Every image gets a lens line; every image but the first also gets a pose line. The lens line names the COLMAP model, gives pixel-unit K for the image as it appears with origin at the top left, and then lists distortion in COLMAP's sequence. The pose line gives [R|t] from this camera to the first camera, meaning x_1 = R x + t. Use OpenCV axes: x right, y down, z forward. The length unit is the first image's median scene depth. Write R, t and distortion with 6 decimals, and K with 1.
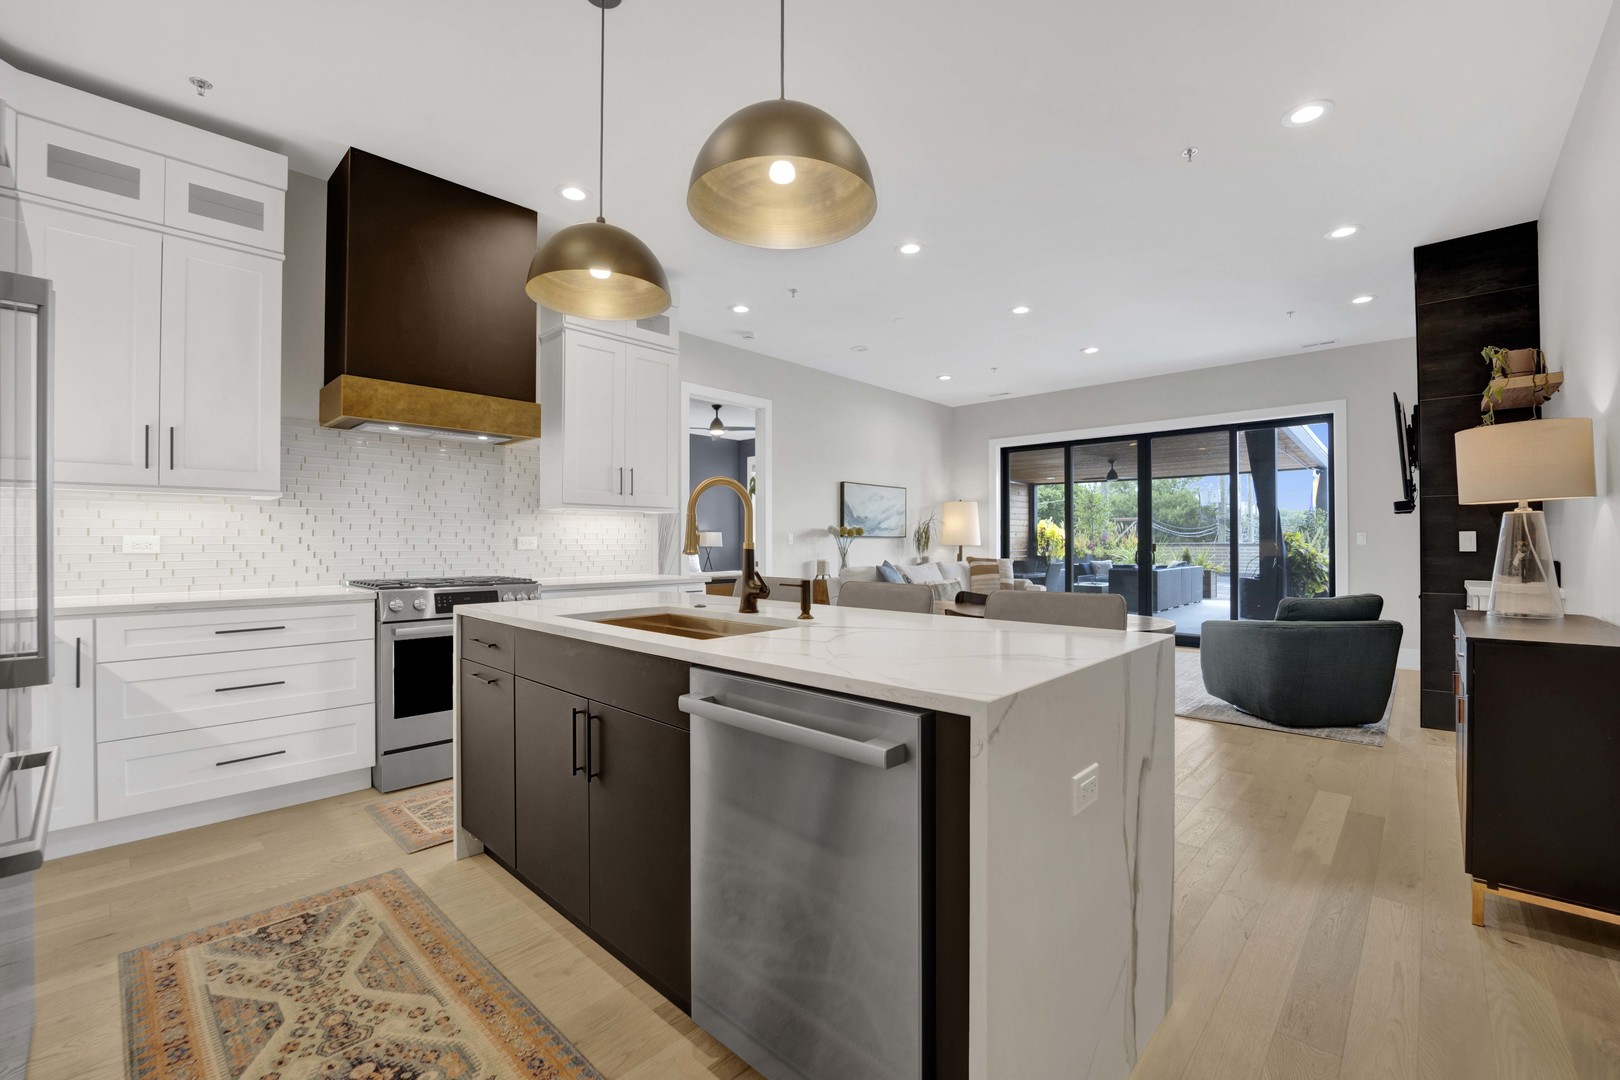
lens RADIAL K [[669.4, 0, 818.0], [0, 669.4, 535.6], [0, 0, 1]] dist [-0.016141, 0.000362]
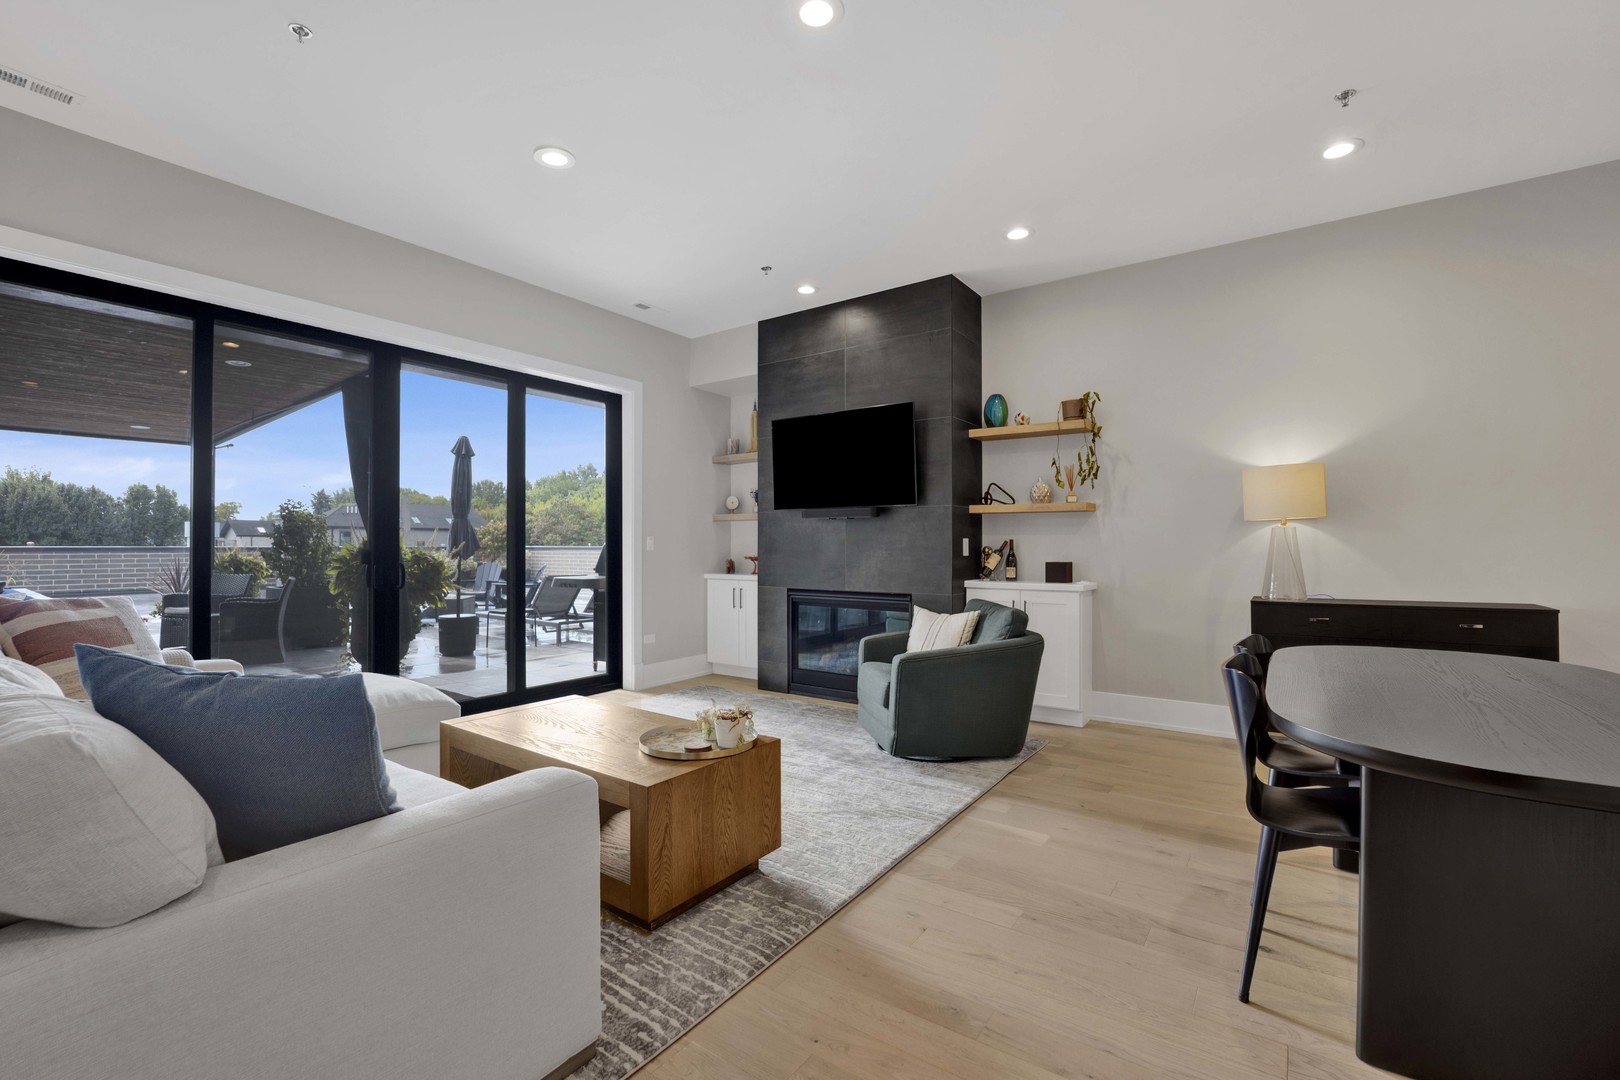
lens RADIAL K [[669.4, 0, 795.3], [0, 669.4, 540.1], [0, 0, 1]] dist [-0.016141, 0.000362]
pose [[-0.115688, 0.009592, 0.993239, -0.085778], [-0.010941, 0.999880, -0.010930, 0.007937], [-0.993225, -0.012131, -0.115570, 0.796536]]
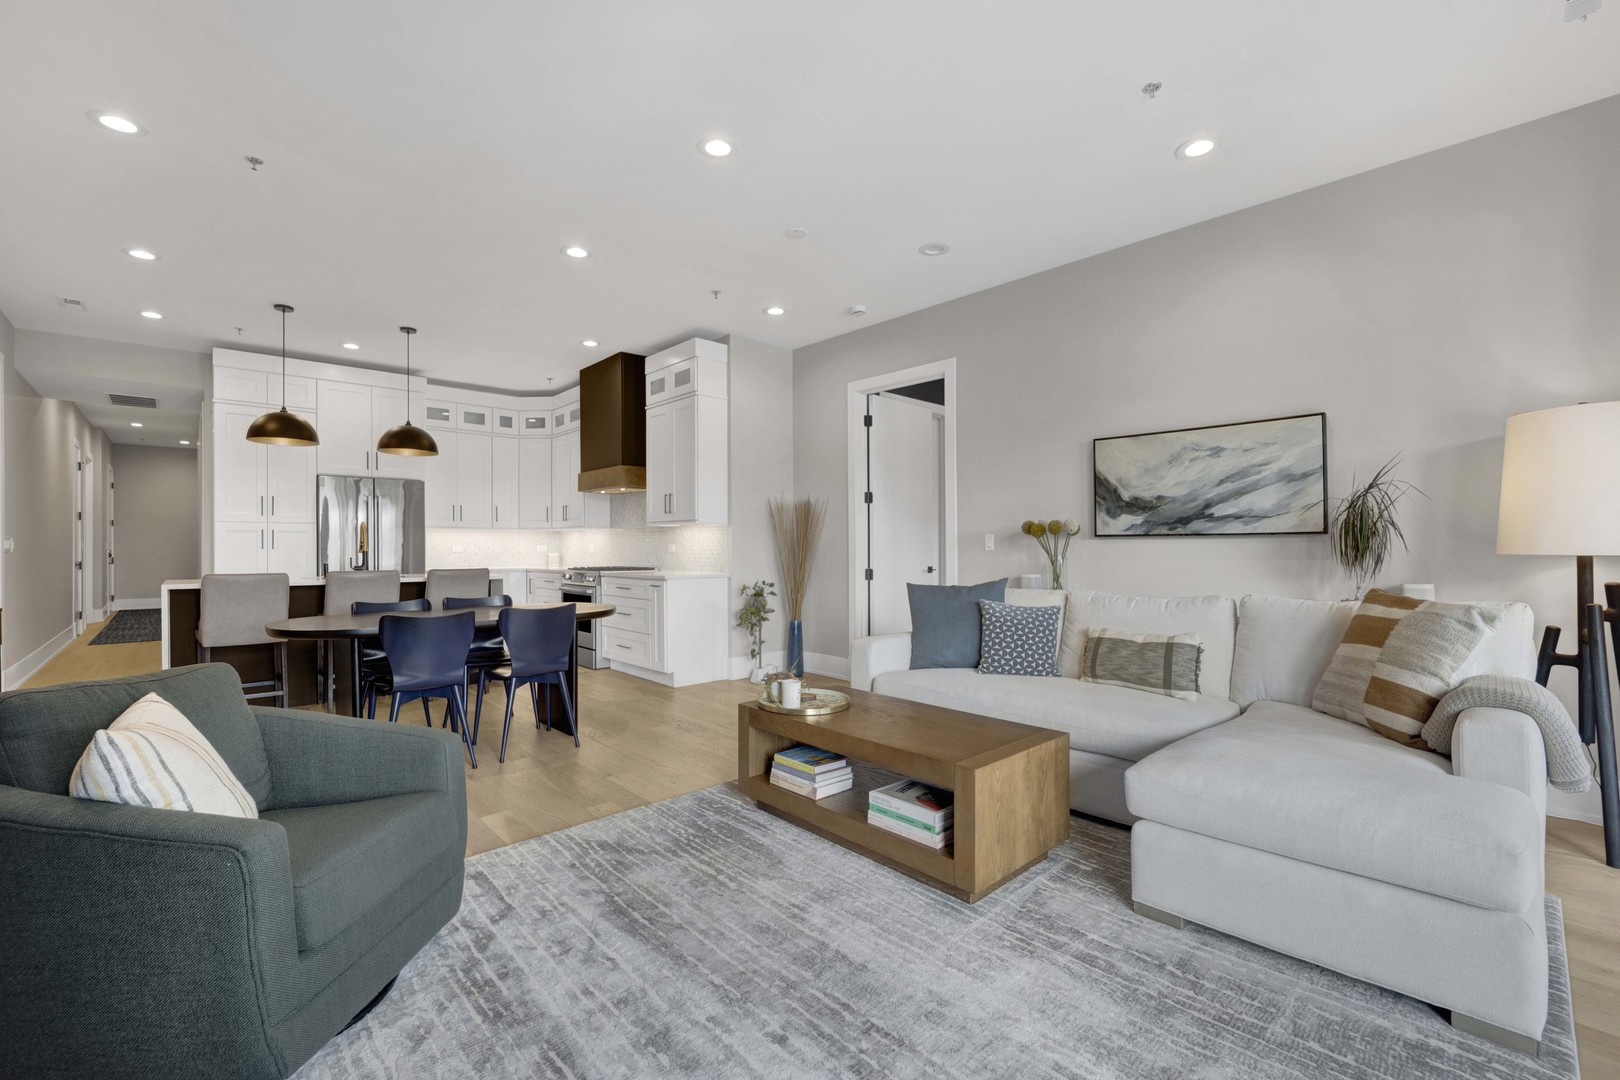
lens RADIAL K [[684.2, 0, 812.0], [0, 684.2, 550.9], [0, 0, 1]] dist [-0.028842, 0.003462]
pose [[-0.076300, 0.006513, -0.997064, 0.664513], [0.012742, 0.999903, 0.005556, 0.007932], [0.997004, -0.012281, -0.076375, 0.845114]]
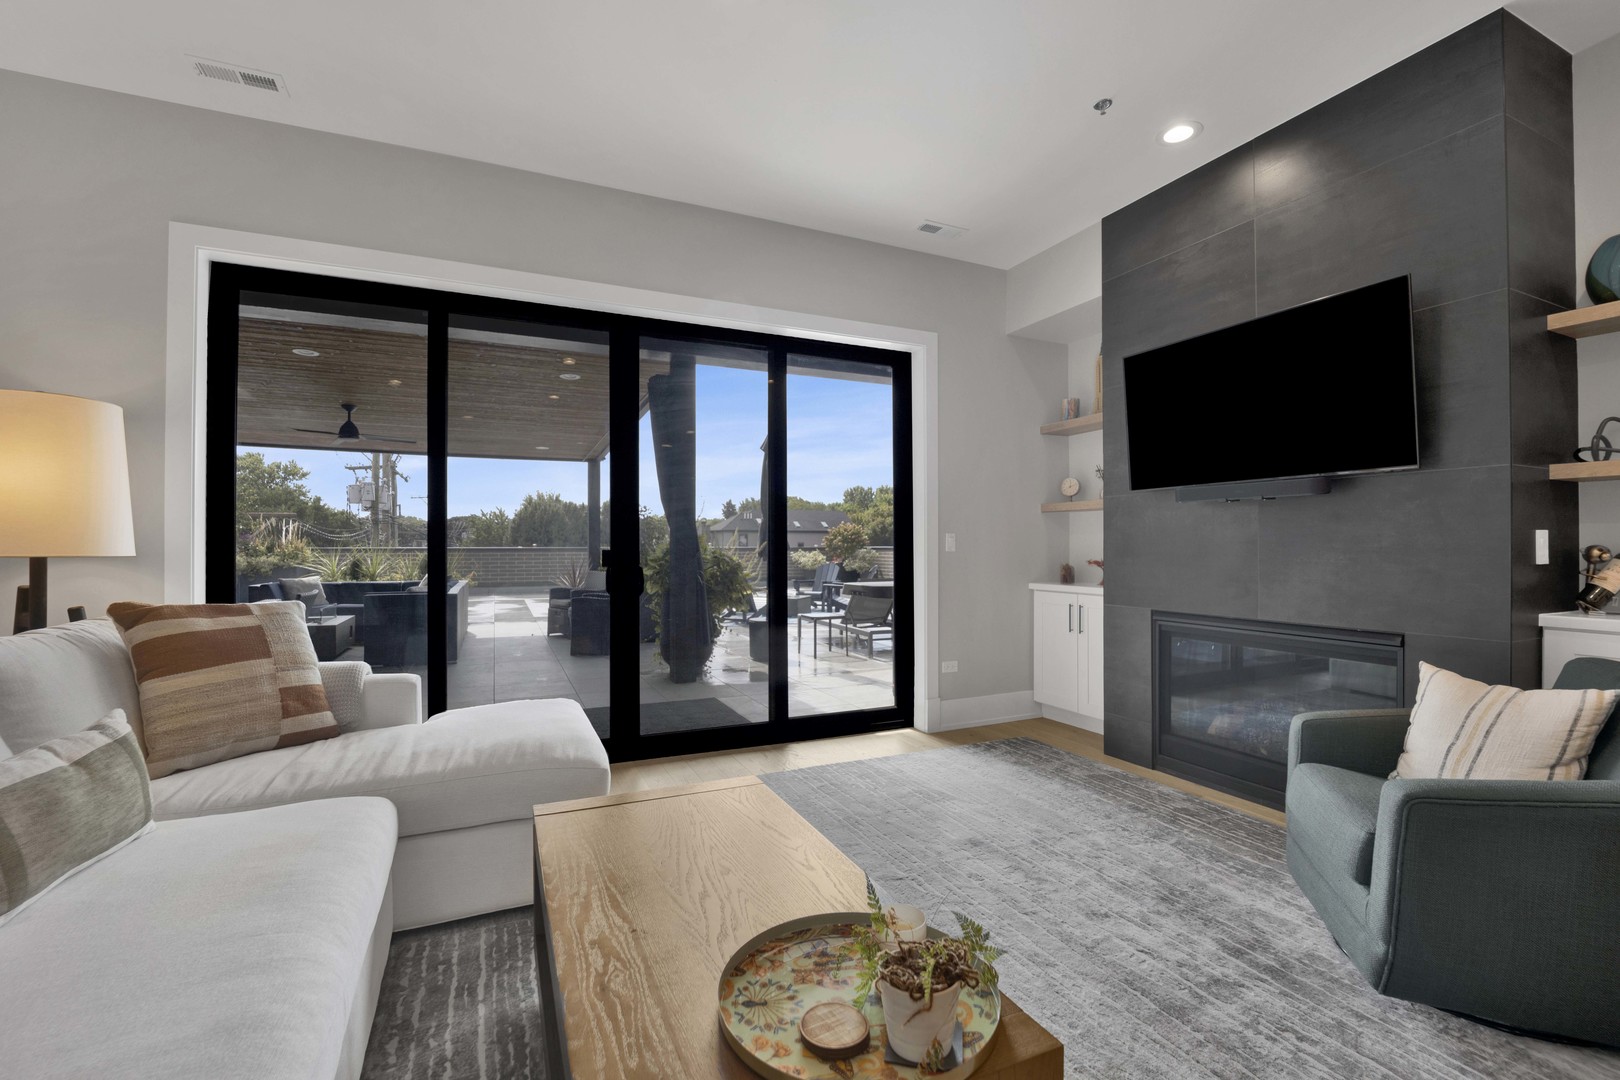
lens RADIAL K [[669.4, 0, 790.0], [0, 669.4, 544.6], [0, 0, 1]] dist [-0.016141, 0.000362]
pose [[0.406108, 0.003020, 0.913820, 0.114973], [-0.009070, 0.999959, 0.000726, 0.007773], [-0.913780, -0.008583, 0.406119, 0.760361]]
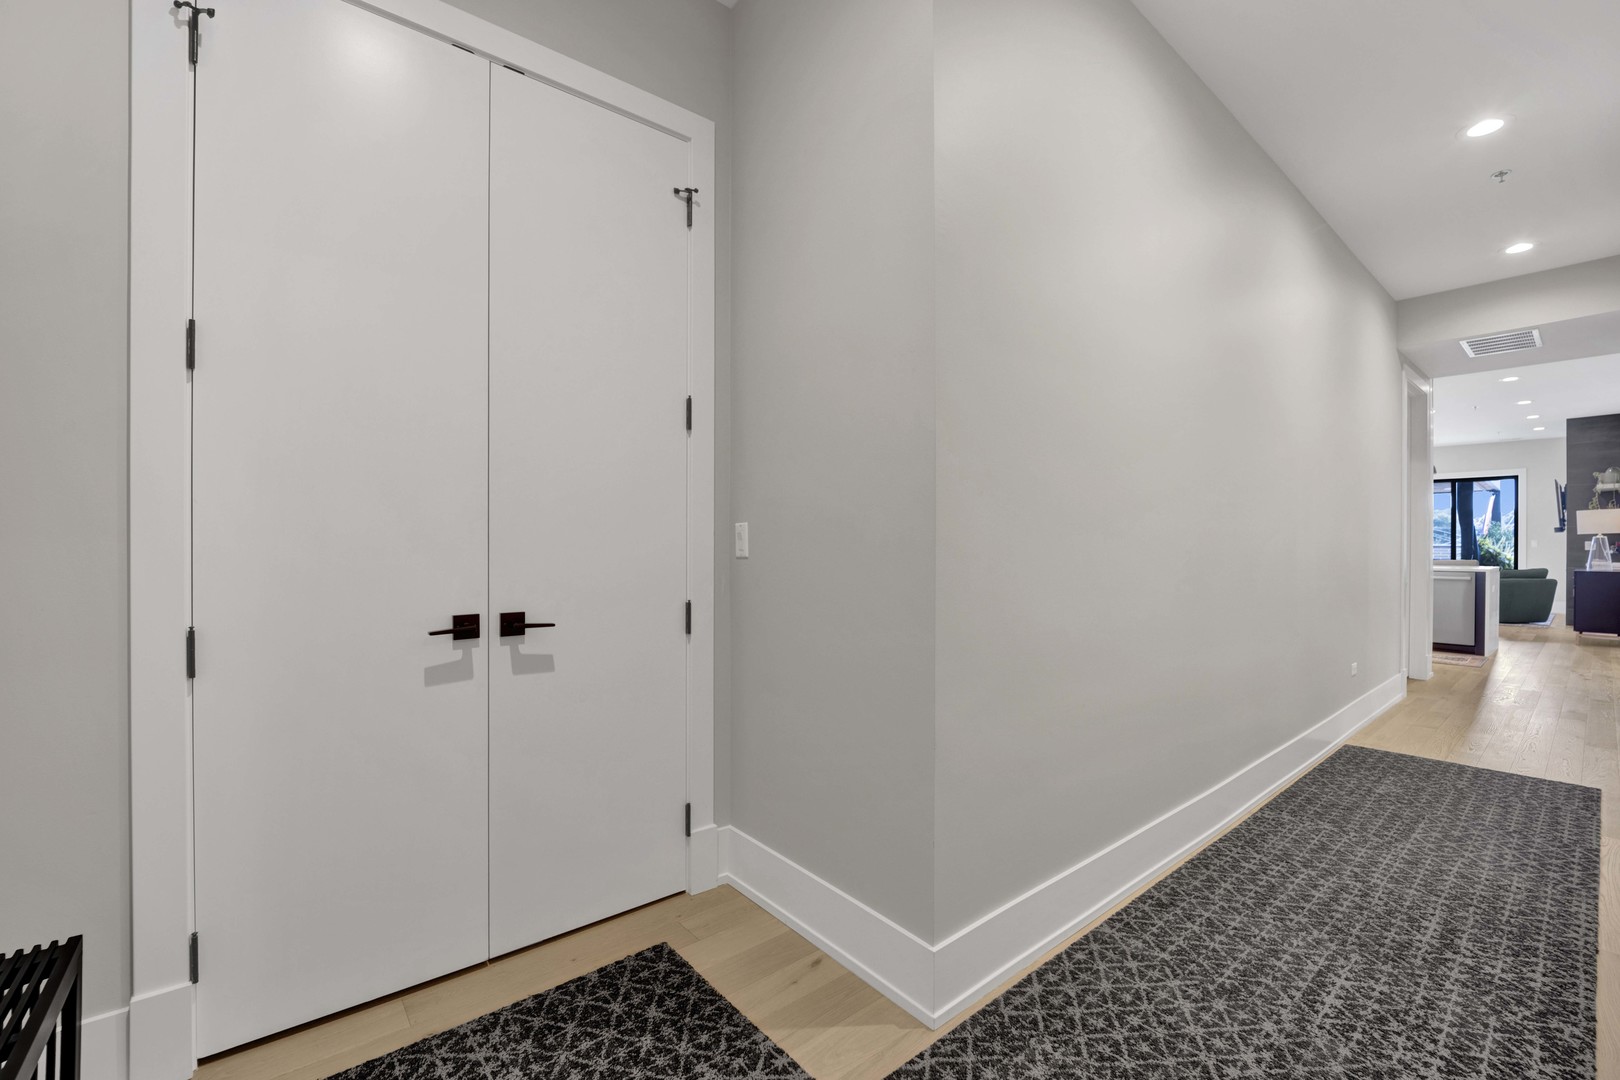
lens RADIAL K [[669.4, 0, 812.7], [0, 669.4, 544.0], [0, 0, 1]] dist [-0.016141, 0.000362]
pose [[0.991399, 0.007120, -0.130683, -0.847587], [-0.005191, 0.999873, 0.015096, -0.011066], [0.130774, -0.014288, 0.991309, -0.977358]]
